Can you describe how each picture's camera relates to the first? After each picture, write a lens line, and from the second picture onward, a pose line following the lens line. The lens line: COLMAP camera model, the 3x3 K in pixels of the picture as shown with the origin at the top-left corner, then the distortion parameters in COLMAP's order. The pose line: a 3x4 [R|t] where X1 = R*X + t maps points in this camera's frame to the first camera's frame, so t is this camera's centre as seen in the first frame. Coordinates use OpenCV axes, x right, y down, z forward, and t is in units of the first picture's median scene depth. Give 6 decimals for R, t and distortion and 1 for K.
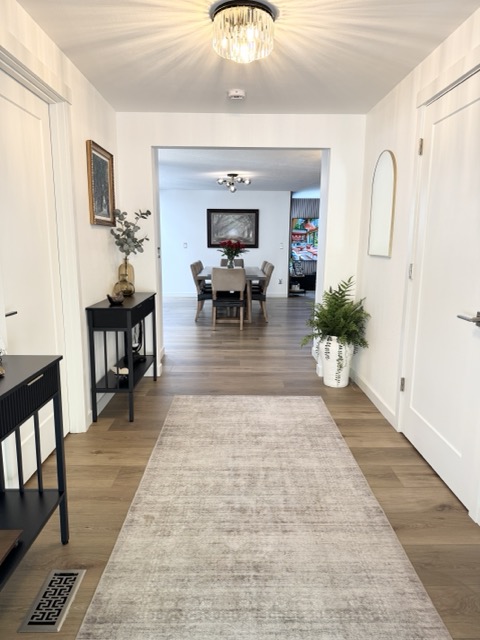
lens RADIAL K [[454.5, 0, 238.1], [0, 454.5, 323.8], [0, 0, 1]] dist [0.029028, -0.029200]
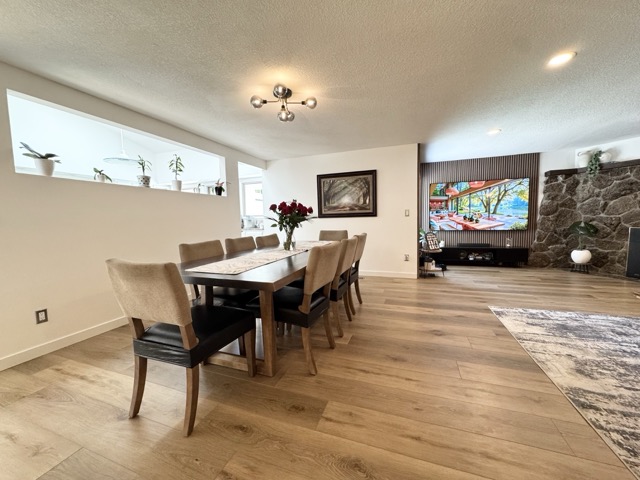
lens RADIAL K [[256.2, 0, 319.8], [0, 256.2, 239.6], [0, 0, 1]] dist [-0.003368, 0.000474]
pose [[0.933690, -0.001115, -0.358080, 0.100456], [-0.034418, 0.995086, -0.092844, -0.070824], [0.356424, 0.099012, 0.929063, 0.481742]]
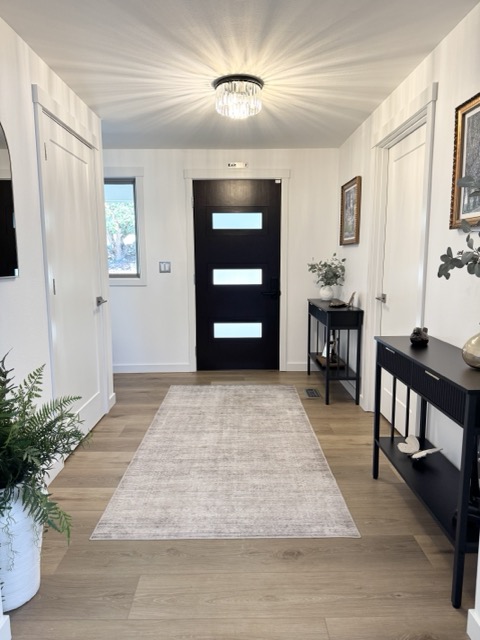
lens RADIAL K [[454.5, 0, 239.9], [0, 454.5, 320.9], [0, 0, 1]] dist [0.029028, -0.029200]
pose [[-0.999992, 0.003027, -0.002720, 0.008113], [0.002025, 0.949924, 0.312473, -0.441292], [0.003529, 0.312465, -0.949923, 2.481774]]
